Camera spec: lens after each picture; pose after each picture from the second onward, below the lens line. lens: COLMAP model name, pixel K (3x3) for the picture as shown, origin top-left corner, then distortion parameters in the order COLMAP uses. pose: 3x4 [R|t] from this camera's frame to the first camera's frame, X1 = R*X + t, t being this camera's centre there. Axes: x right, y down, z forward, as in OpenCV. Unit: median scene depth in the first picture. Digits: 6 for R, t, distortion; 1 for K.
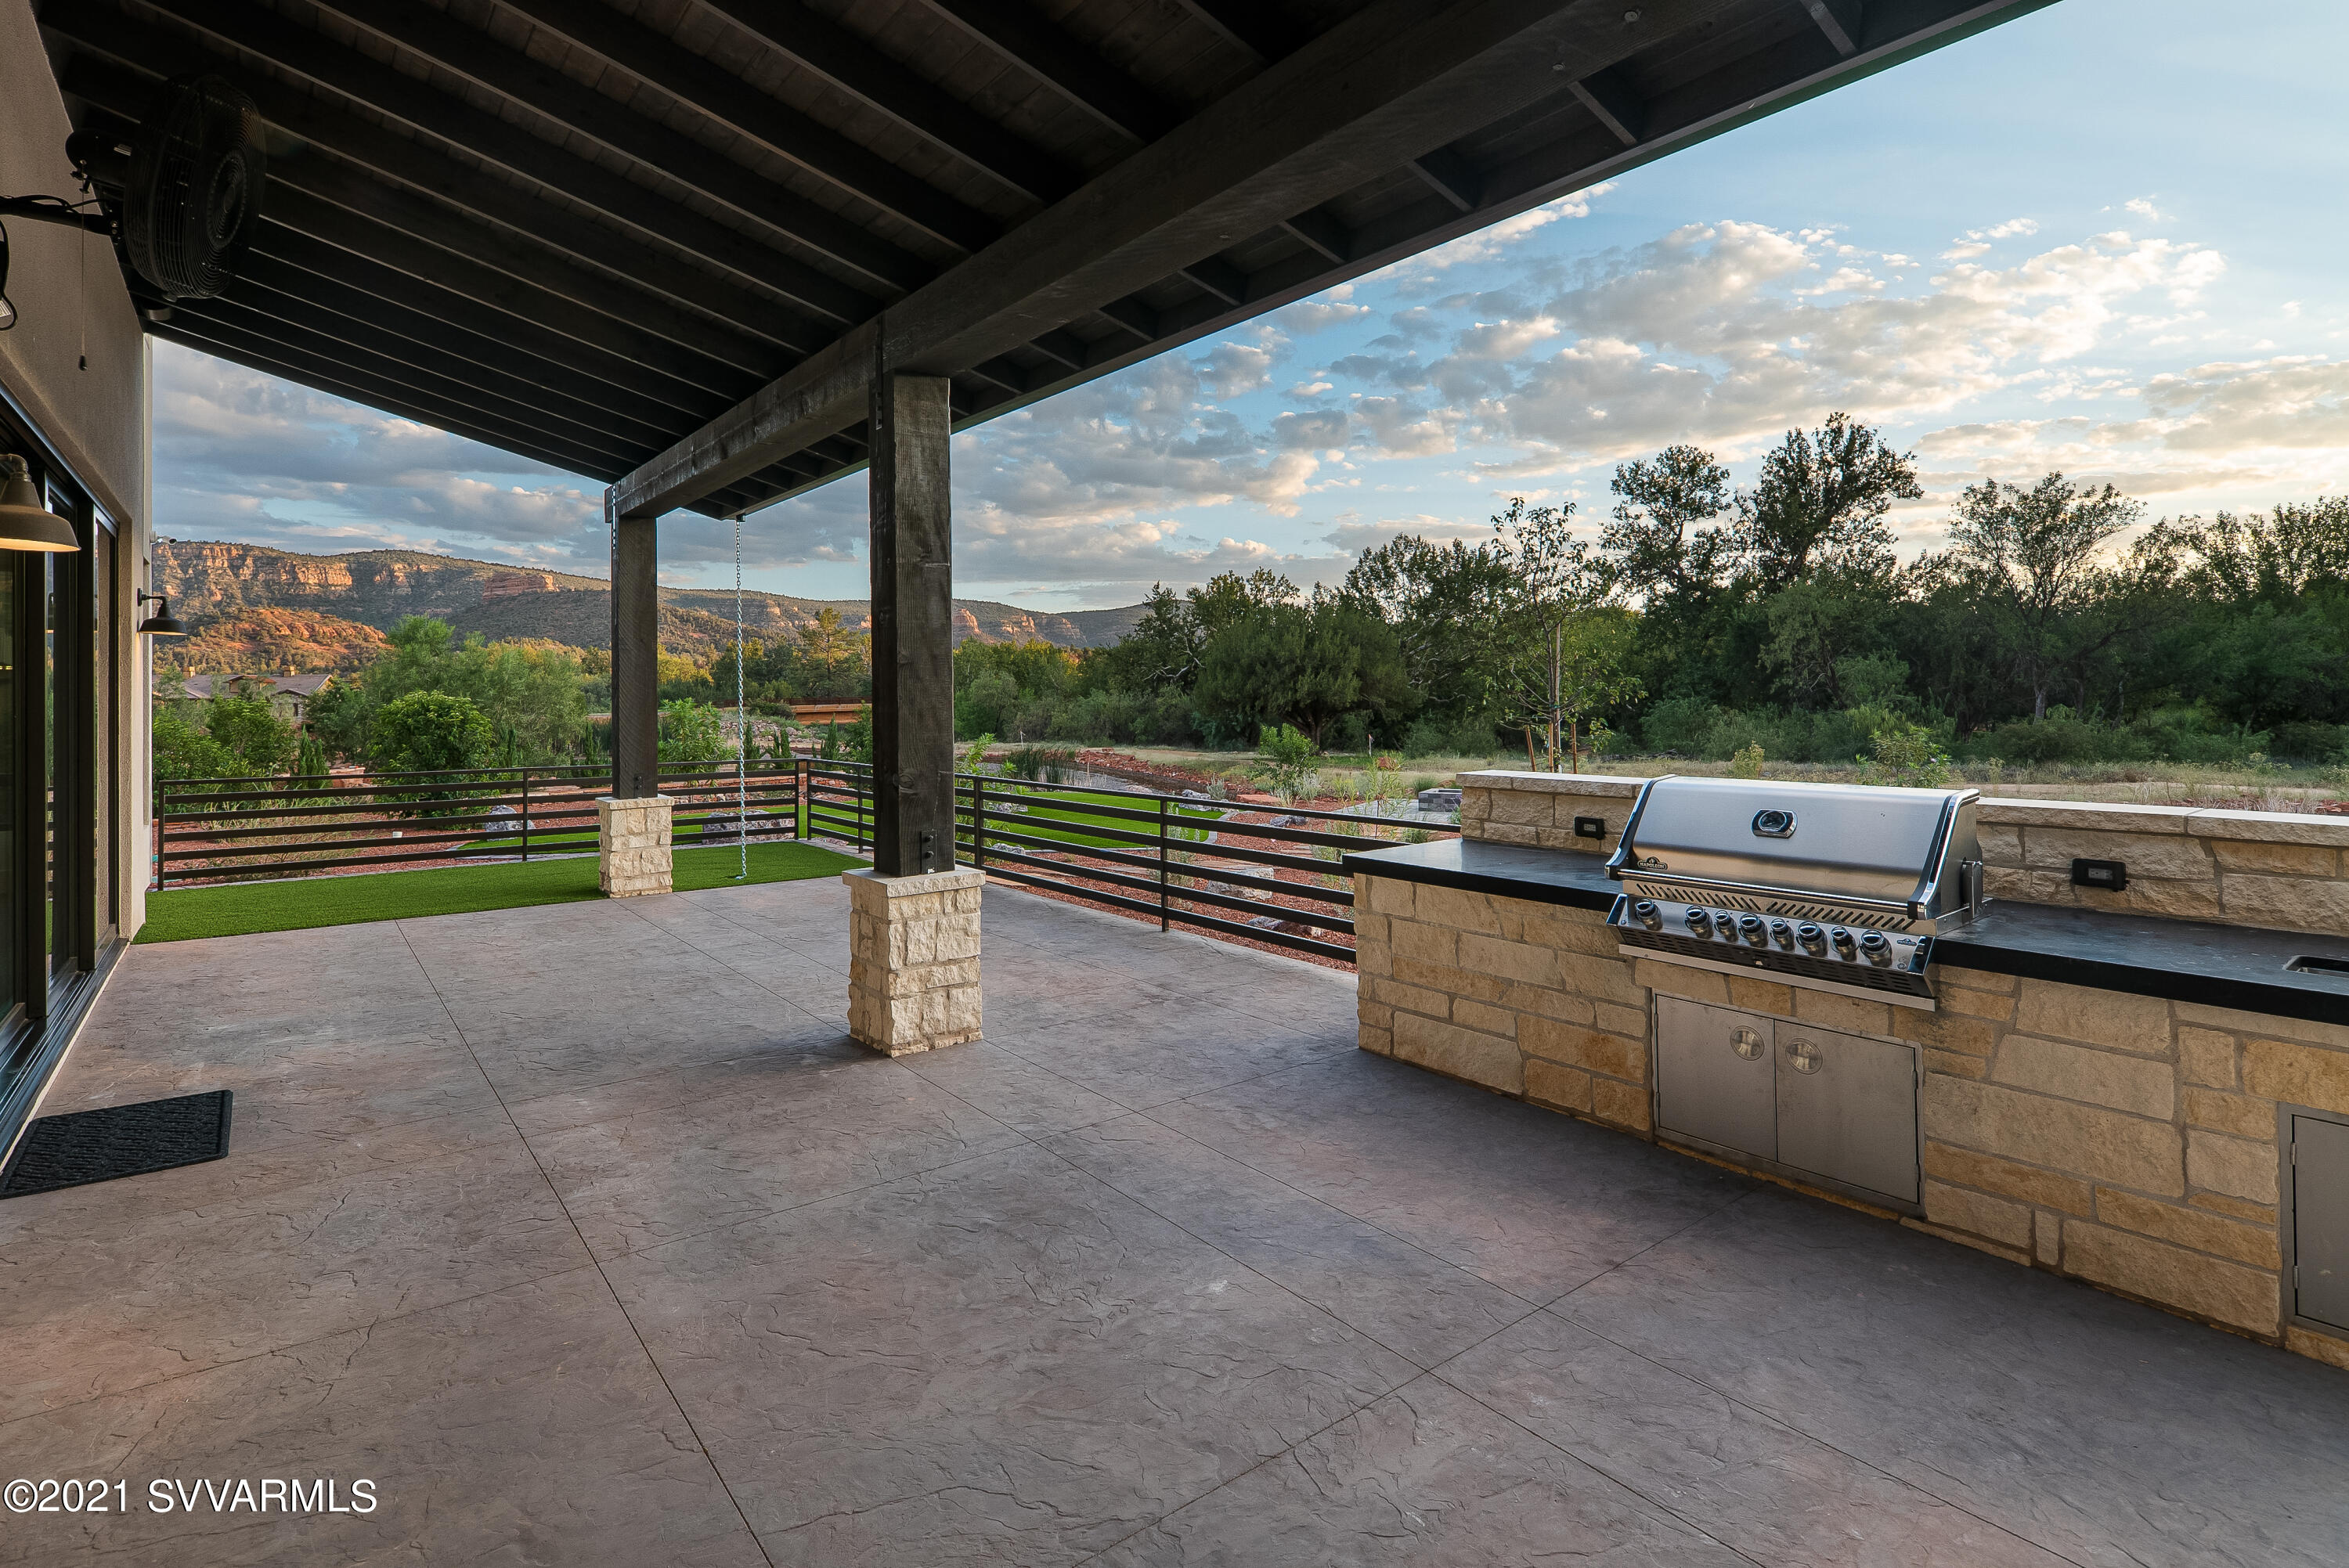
lens RADIAL K [[1146.8, 0, 1157.5], [0, 1146.8, 677.4], [0, 0, 1]] dist [0.003140, -0.003904]
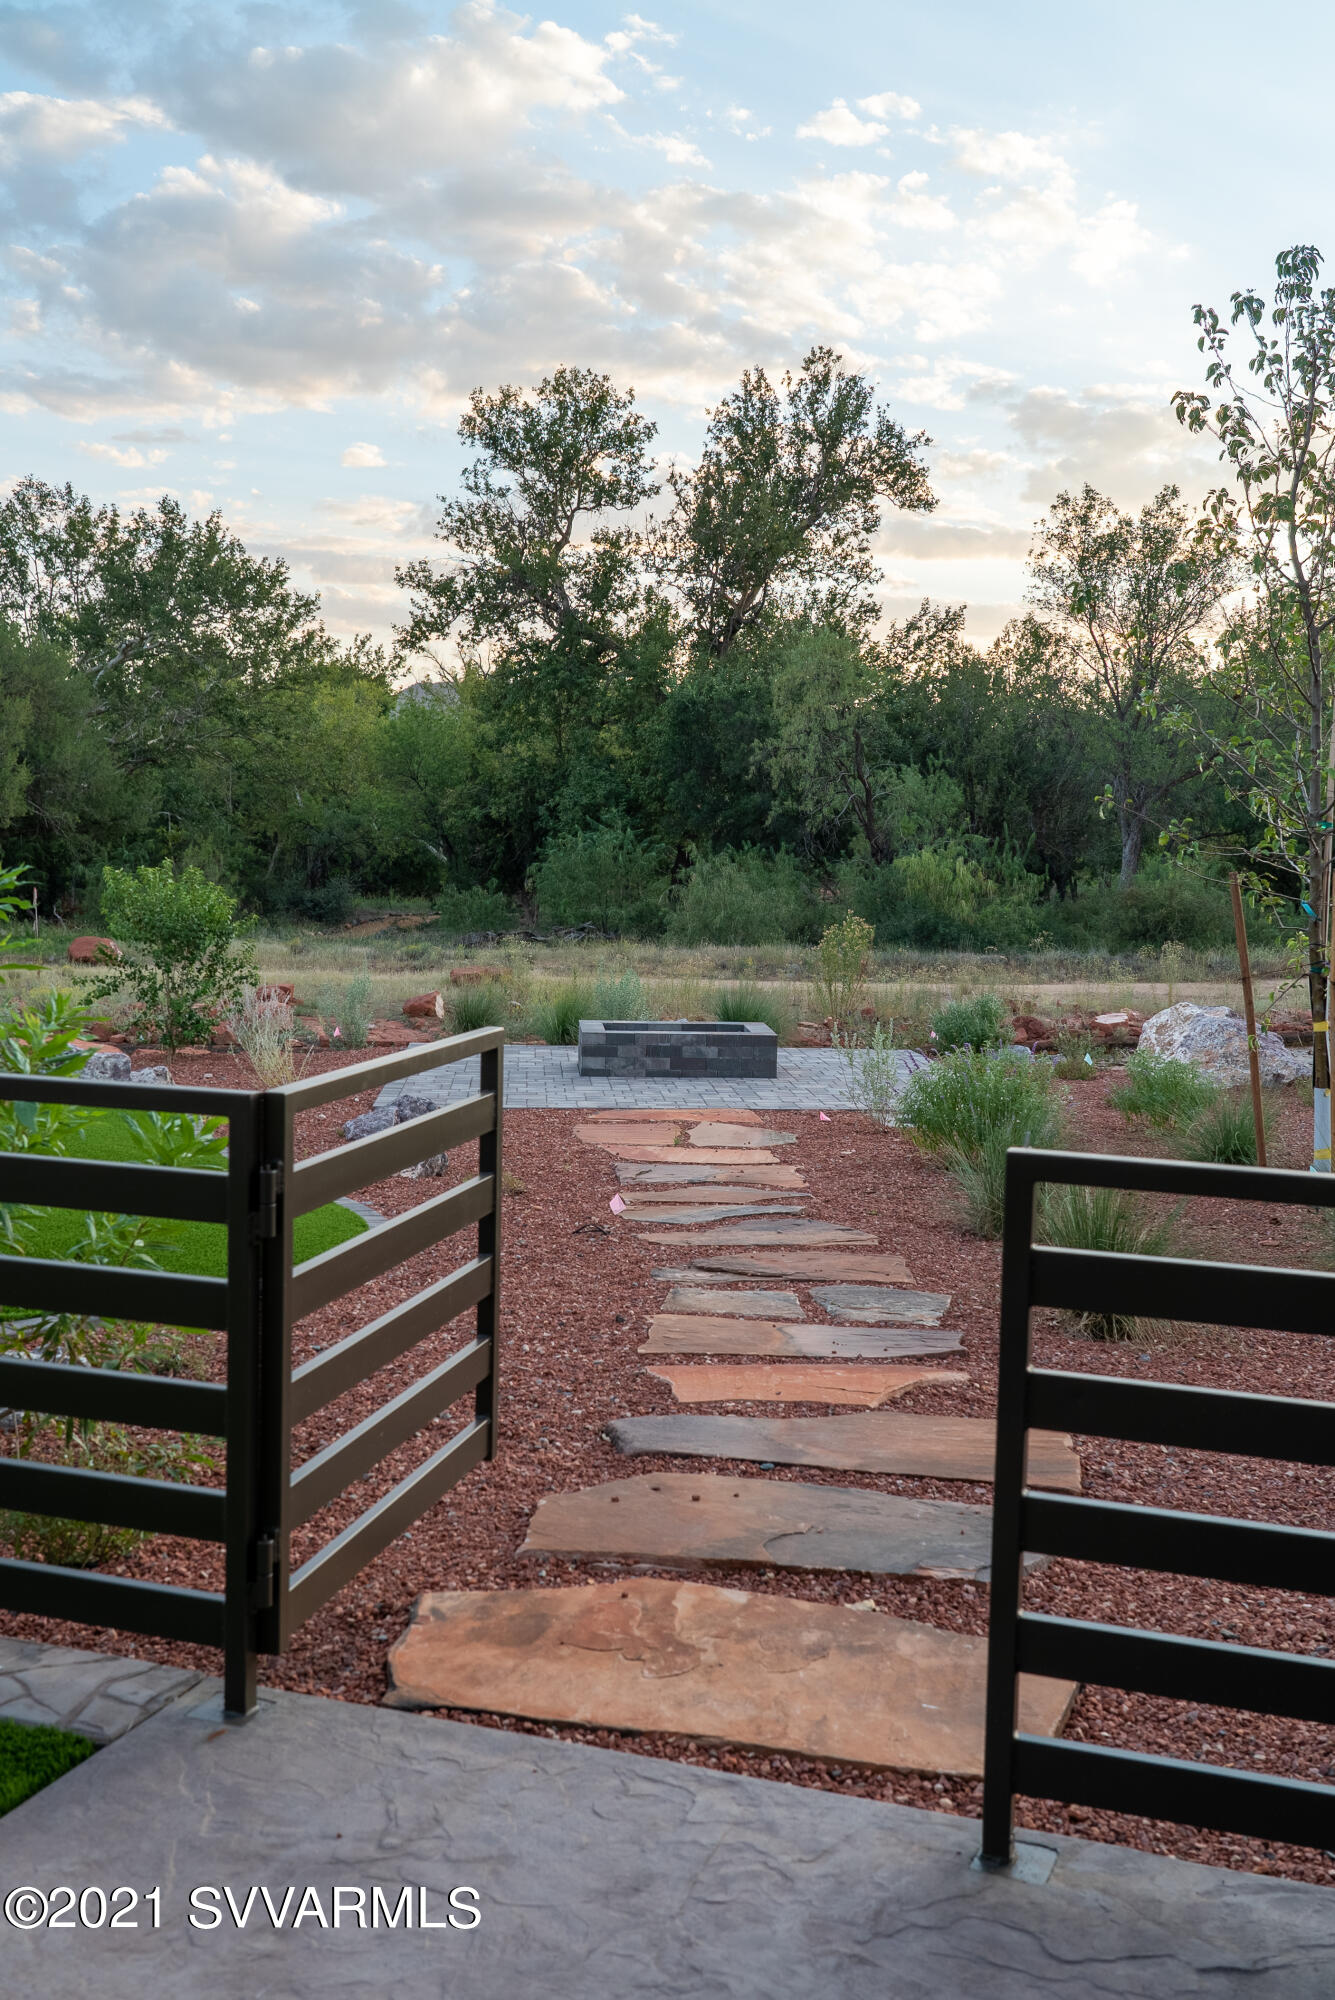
lens RADIAL K [[2095.1, 0, 672.1], [0, 2095.1, 984.8], [0, 0, 1]] dist [0.041396, 0.000000]
pose [[0.846828, -0.010858, 0.531755, -0.064020], [-0.039962, 0.995666, 0.083972, 0.007334], [-0.530363, -0.092360, 0.842725, 0.147480]]
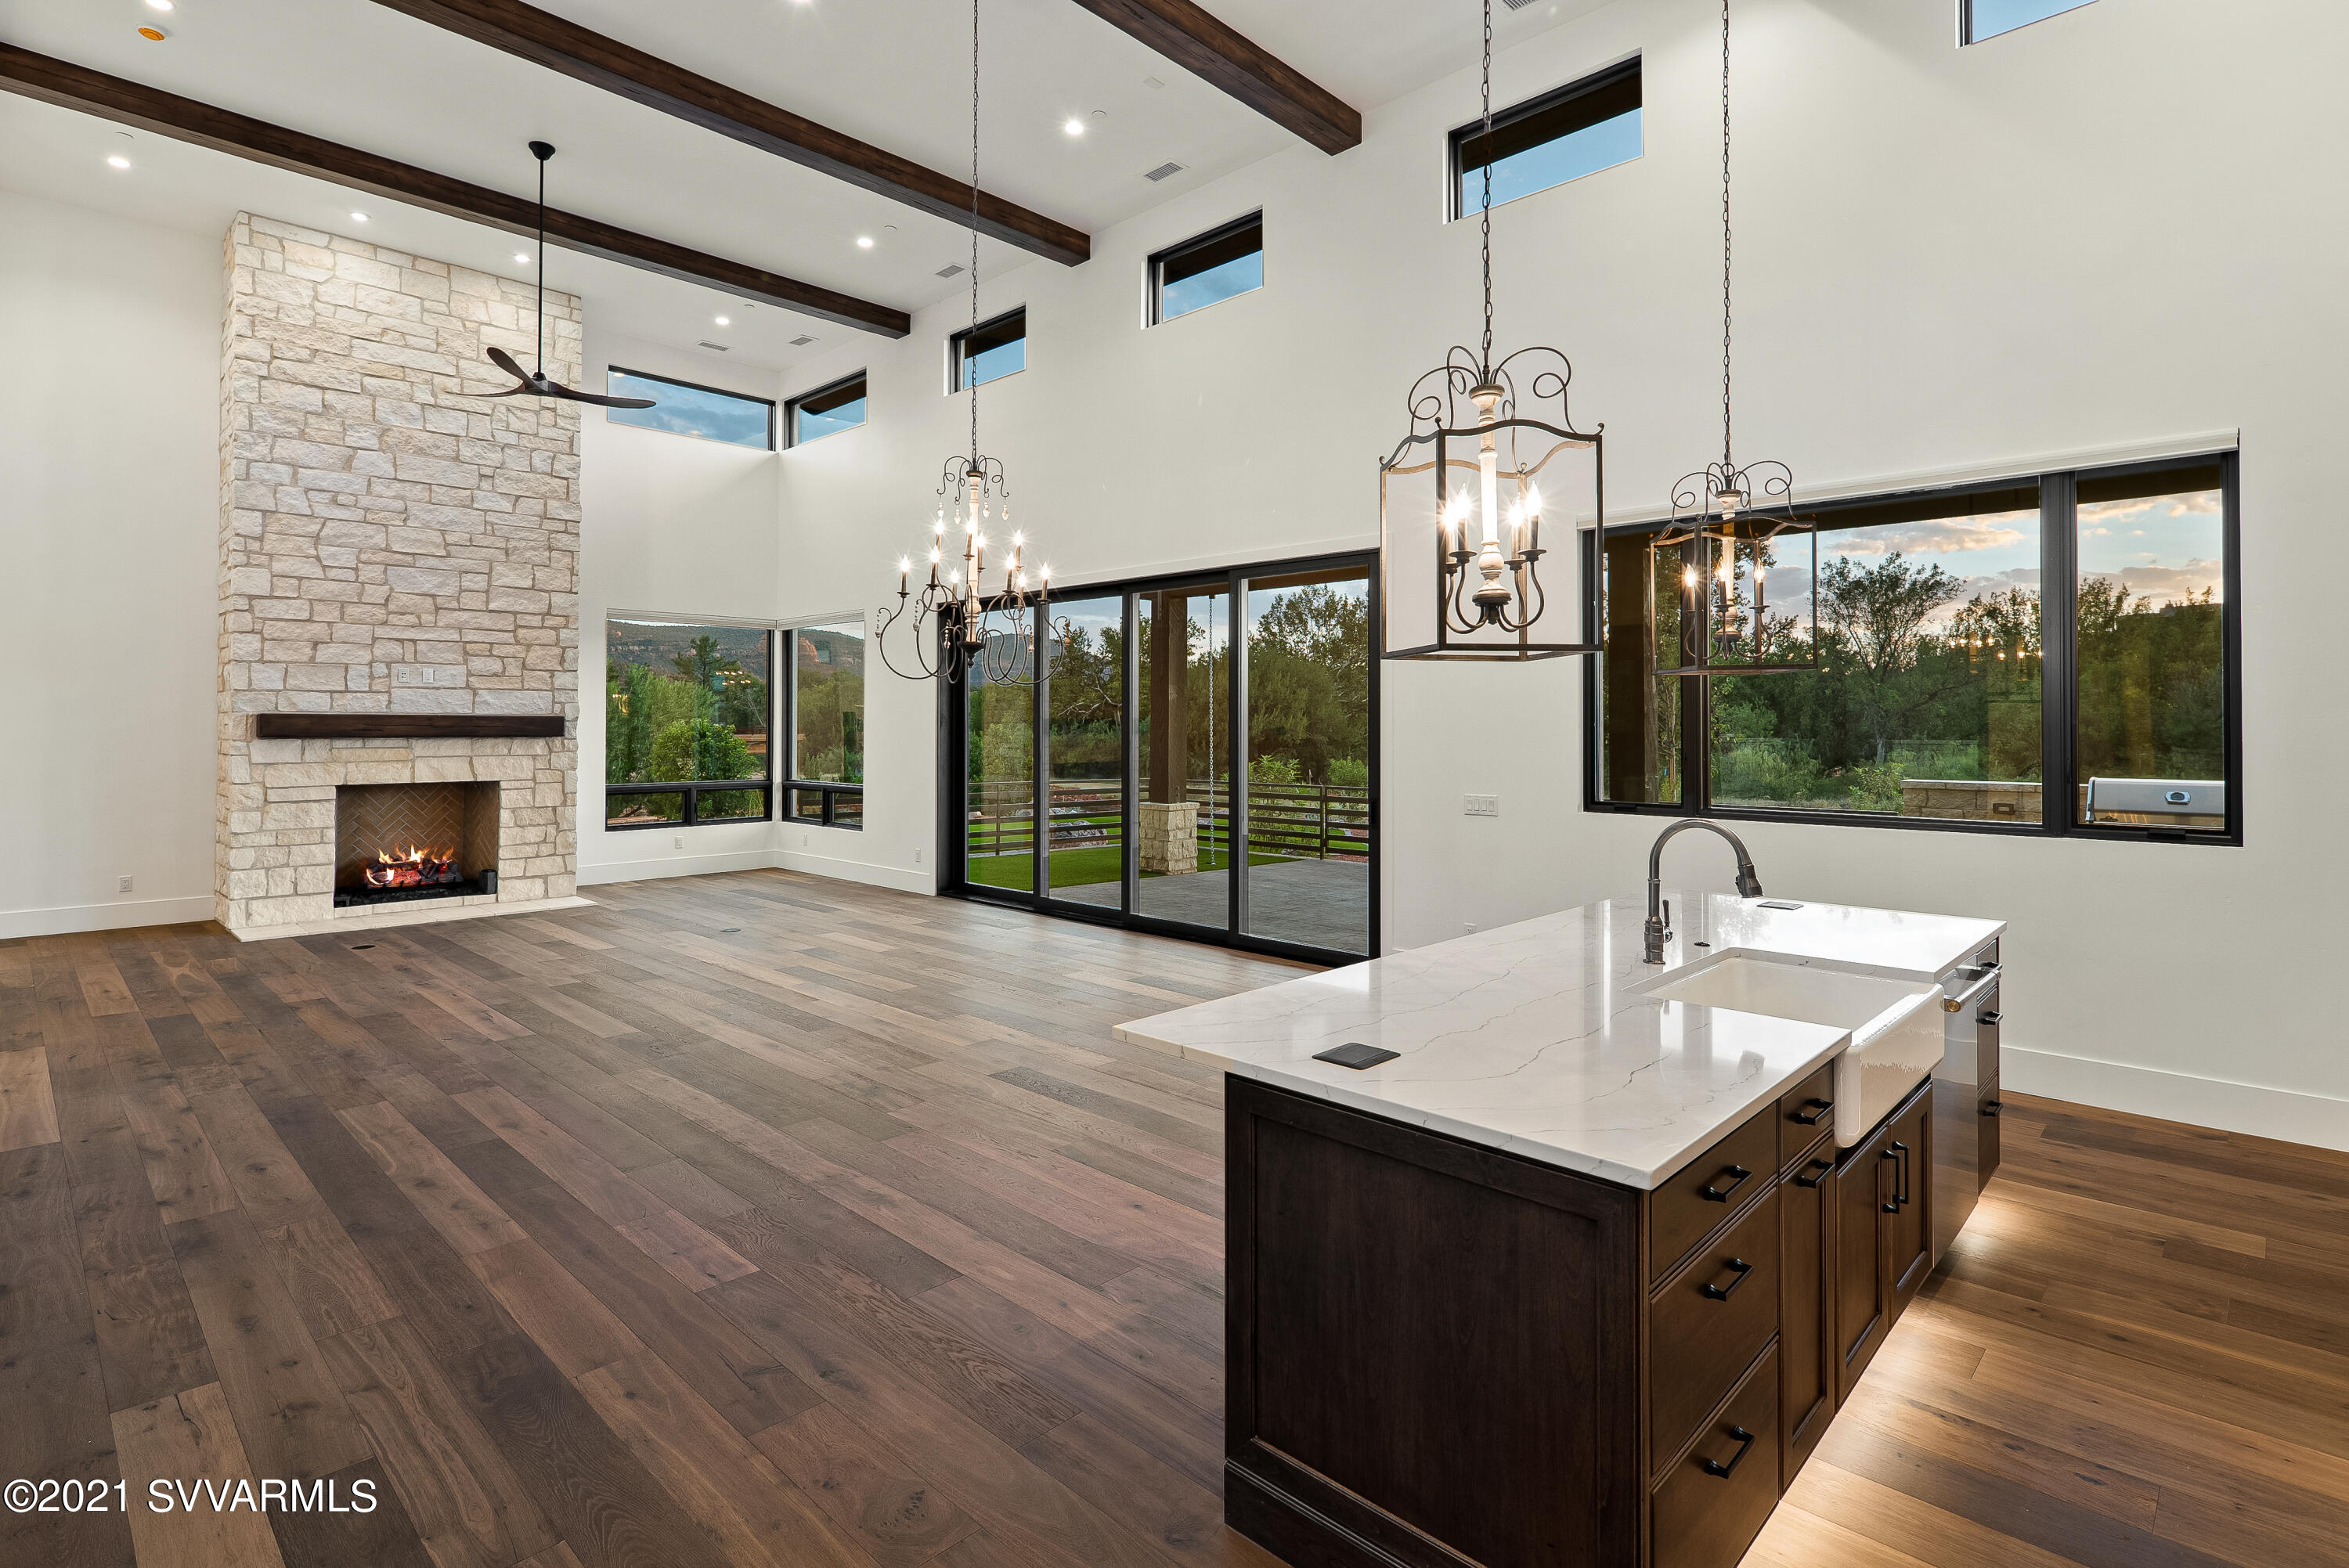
lens RADIAL K [[1146.8, 0, 1162.1], [0, 1146.8, 710.0], [0, 0, 1]] dist [0.003140, -0.003904]
pose [[0.990638, 0.016802, 0.135479, -0.117760], [-0.016425, 0.999858, -0.003897, 0.000065], [-0.135526, 0.001635, 0.990772, -0.062394]]
